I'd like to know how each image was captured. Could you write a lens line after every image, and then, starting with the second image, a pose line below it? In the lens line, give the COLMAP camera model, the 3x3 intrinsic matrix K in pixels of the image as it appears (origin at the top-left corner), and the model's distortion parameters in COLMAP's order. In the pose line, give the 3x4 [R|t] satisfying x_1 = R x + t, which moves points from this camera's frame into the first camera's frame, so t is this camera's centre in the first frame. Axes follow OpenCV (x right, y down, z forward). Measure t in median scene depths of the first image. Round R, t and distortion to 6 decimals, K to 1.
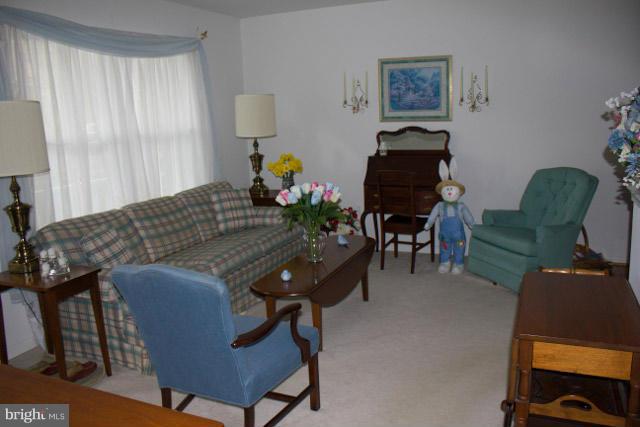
lens RADIAL K [[537.5, 0, 320.0], [0, 537.5, 213.5], [0, 0, 1]] dist [-0.167387, 0.178548]
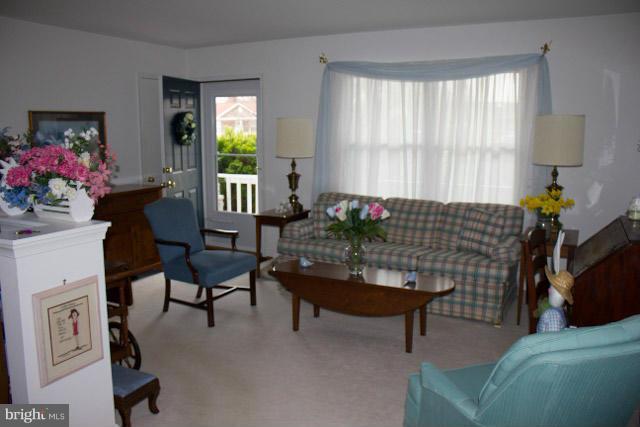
lens RADIAL K [[537.5, 0, 320.0], [0, 537.5, 213.5], [0, 0, 1]] dist [-0.167387, 0.178548]
pose [[-0.050975, 0.206270, -0.977166, 0.882186], [-0.193827, 0.957791, 0.212291, -0.209374], [0.979710, 0.200223, -0.008842, 0.794511]]
